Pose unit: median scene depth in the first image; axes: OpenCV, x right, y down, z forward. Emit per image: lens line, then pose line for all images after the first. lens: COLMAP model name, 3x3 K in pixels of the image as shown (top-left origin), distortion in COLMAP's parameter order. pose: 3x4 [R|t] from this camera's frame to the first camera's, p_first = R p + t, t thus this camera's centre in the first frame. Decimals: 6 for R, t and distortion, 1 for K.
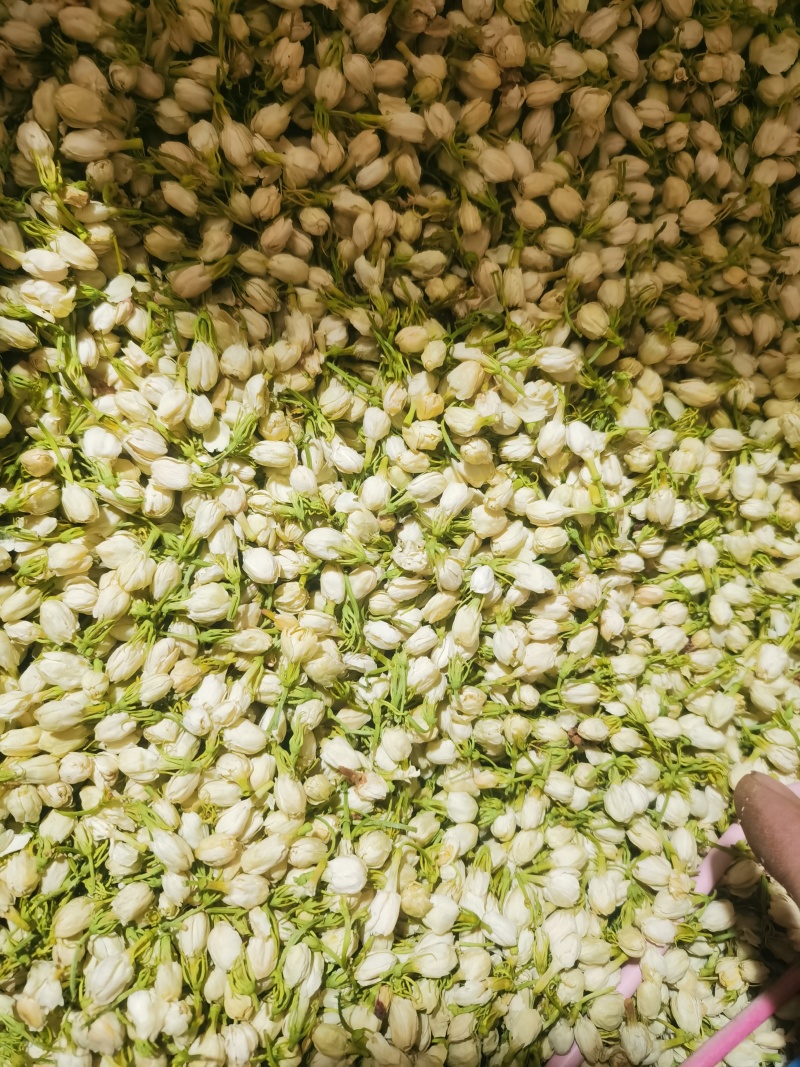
lens RADIAL K [[841.6, 0, 399.8], [0, 841.6, 533.7], [0, 0, 1]] dist [0.005120, -0.009522]
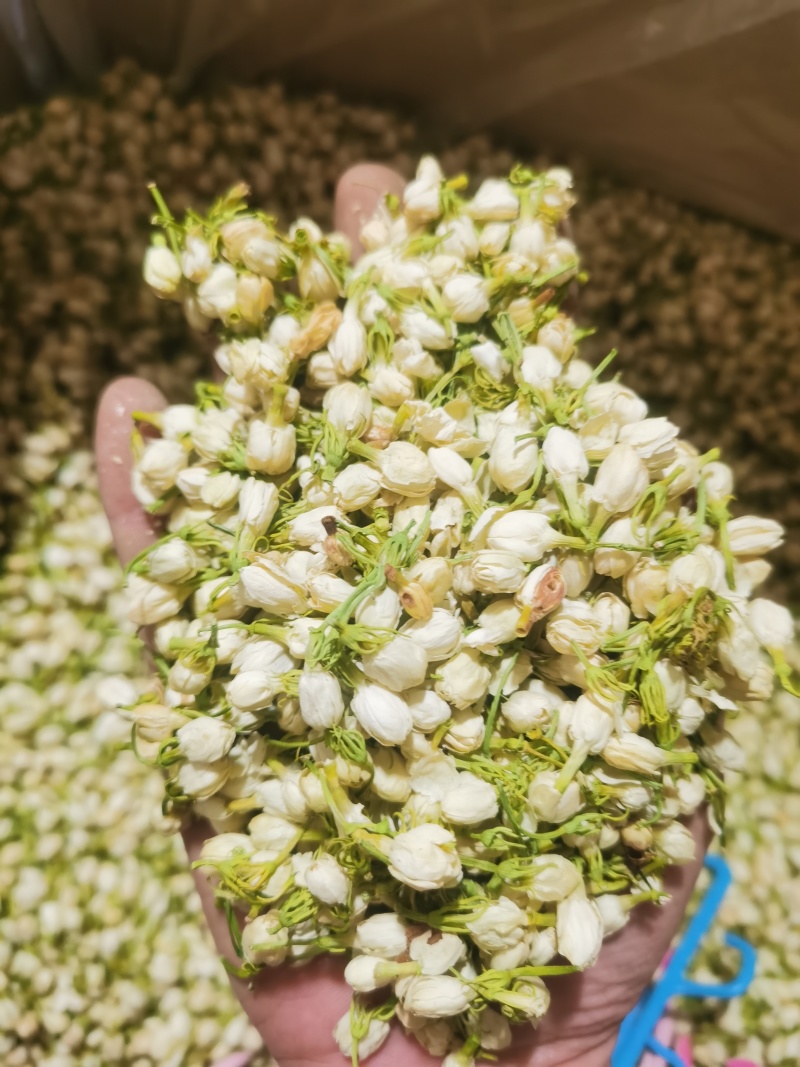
lens RADIAL K [[841.6, 0, 400.7], [0, 841.6, 536.2], [0, 0, 1]] dist [0.005120, -0.009522]
pose [[0.977648, 0.094040, 0.188047, -0.025331], [-0.068511, 0.988069, -0.137936, 0.032074], [-0.198775, 0.121970, 0.972426, -0.709245]]
